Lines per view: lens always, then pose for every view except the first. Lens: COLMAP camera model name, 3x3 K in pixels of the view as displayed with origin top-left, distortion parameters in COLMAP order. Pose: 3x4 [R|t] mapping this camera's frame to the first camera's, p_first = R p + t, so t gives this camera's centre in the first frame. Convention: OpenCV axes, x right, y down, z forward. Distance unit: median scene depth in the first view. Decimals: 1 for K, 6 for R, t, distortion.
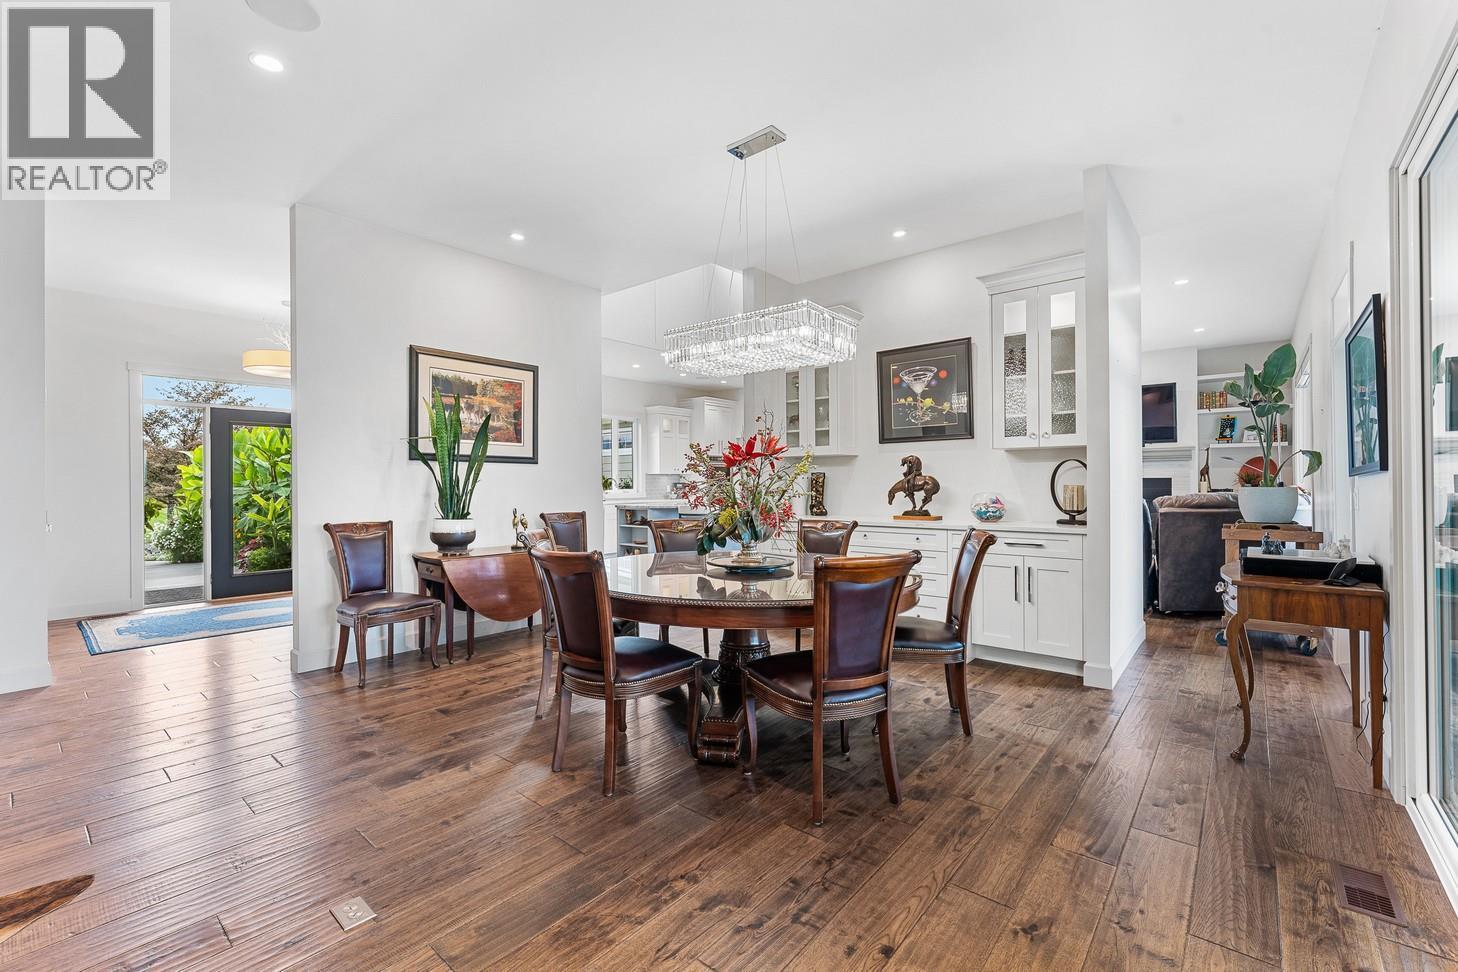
lens RADIAL K [[622.2, 0, 722.3], [0, 622.2, 481.9], [0, 0, 1]] dist [-0.001201, -0.000137]
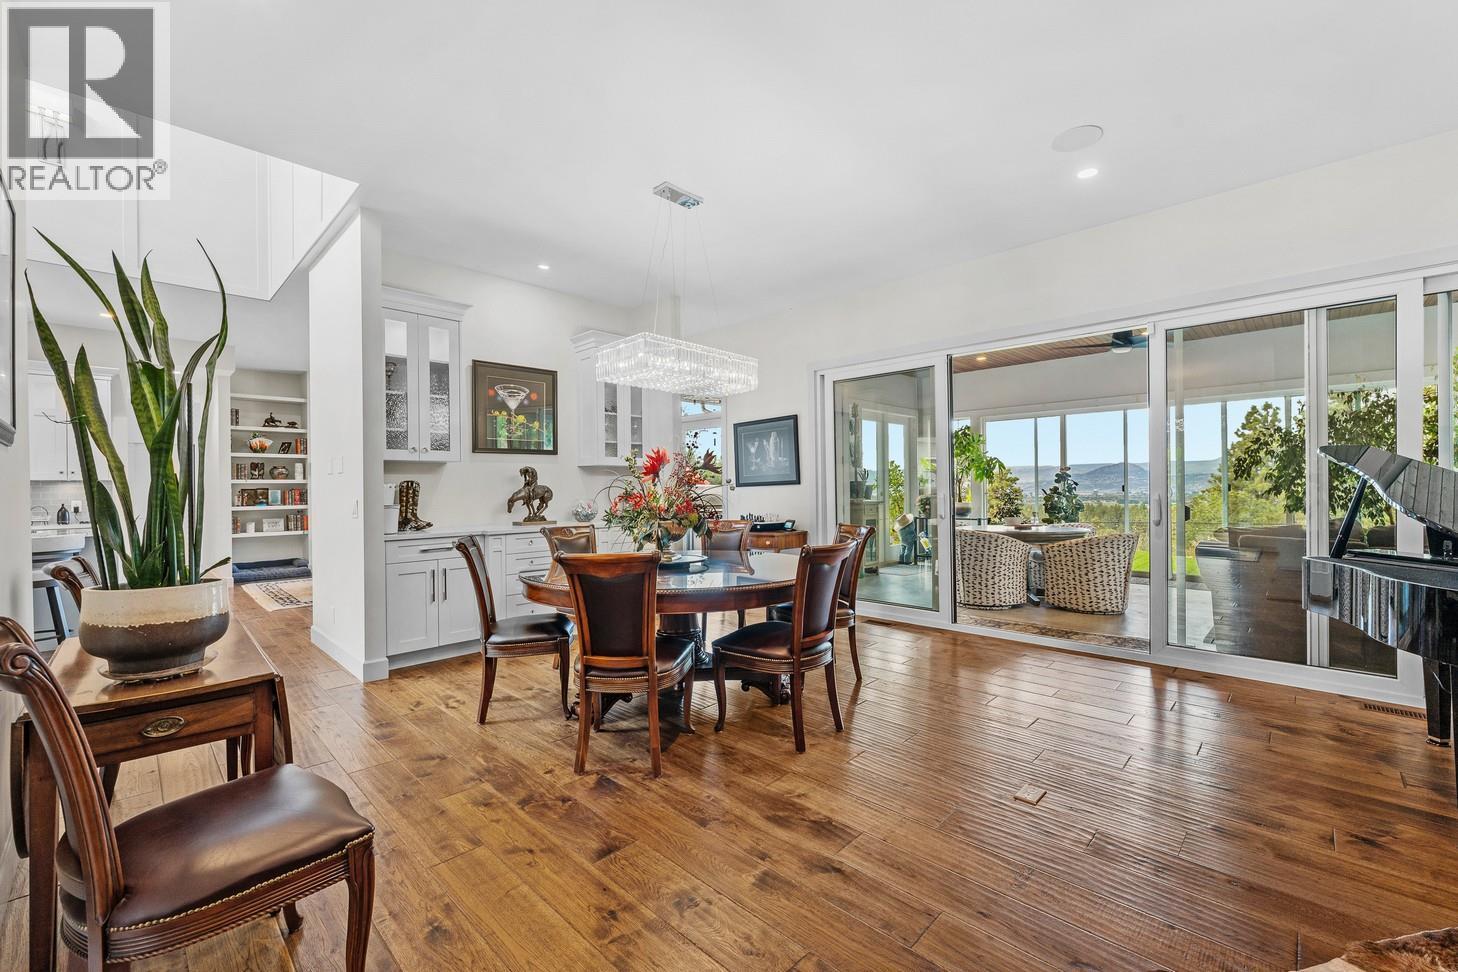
lens RADIAL K [[602.6, 0, 718.4], [0, 602.6, 489.7], [0, 0, 1]] dist [-0.004435, 0.000621]
pose [[0.074095, 0.003033, 0.997247, -0.727124], [0.012490, 0.999914, -0.003969, 0.006687], [-0.997173, 0.012750, 0.074051, 0.584603]]
